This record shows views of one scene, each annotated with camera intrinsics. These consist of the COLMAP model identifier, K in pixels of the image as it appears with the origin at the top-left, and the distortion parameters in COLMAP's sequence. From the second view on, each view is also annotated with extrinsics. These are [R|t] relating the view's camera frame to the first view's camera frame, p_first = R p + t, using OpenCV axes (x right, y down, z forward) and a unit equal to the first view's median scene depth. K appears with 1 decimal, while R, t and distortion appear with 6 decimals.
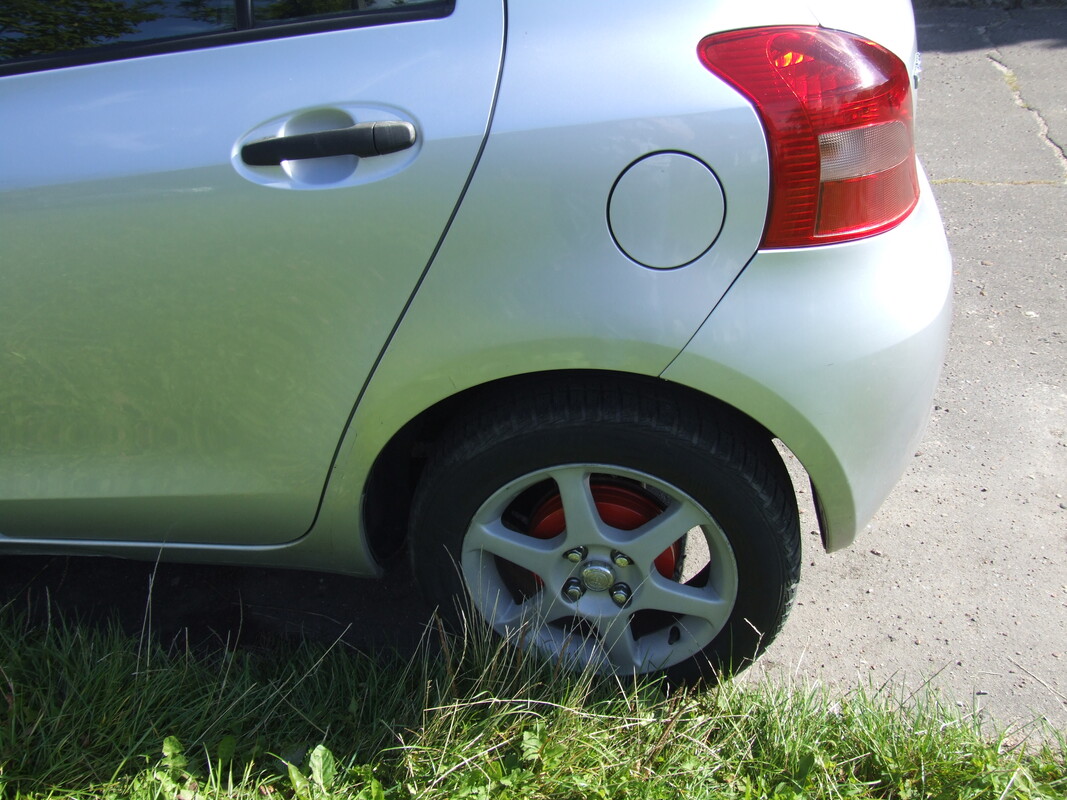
lens RADIAL K [[1079.0, 0, 533.5], [0, 1079.0, 400.0], [0, 0, 1]] dist [-0.089009, 0.020654]
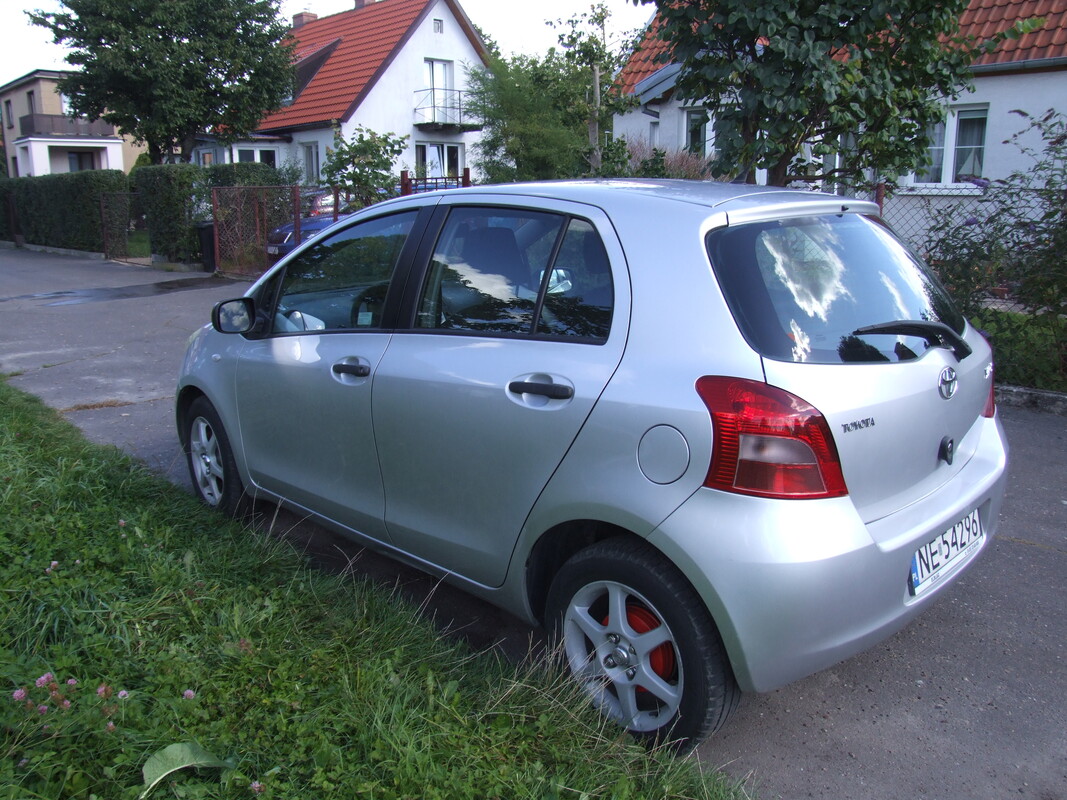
lens RADIAL K [[900.2, 0, 519.4], [0, 900.2, 392.1], [0, 0, 1]] dist [-0.139203, 0.136182]
pose [[0.791114, 0.207116, -0.575536, 0.712915], [-0.367438, 0.913155, -0.176455, 0.091531], [0.489007, 0.351070, 0.798512, -0.419817]]
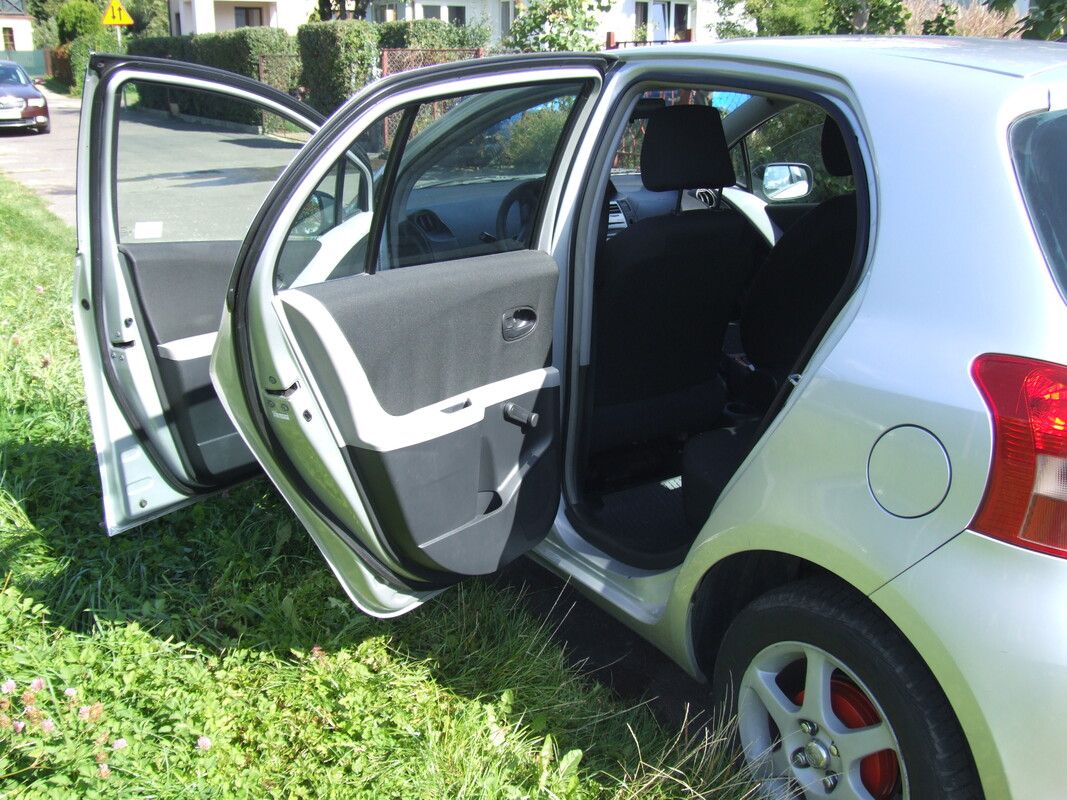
lens RADIAL K [[1079.0, 0, 533.5], [0, 1079.0, 400.0], [0, 0, 1]] dist [-0.089009, 0.020654]
pose [[0.650006, 0.308210, -0.694622, 0.577682], [-0.445346, 0.895145, -0.019557, -0.025466], [0.615759, 0.322059, 0.719109, -0.170369]]
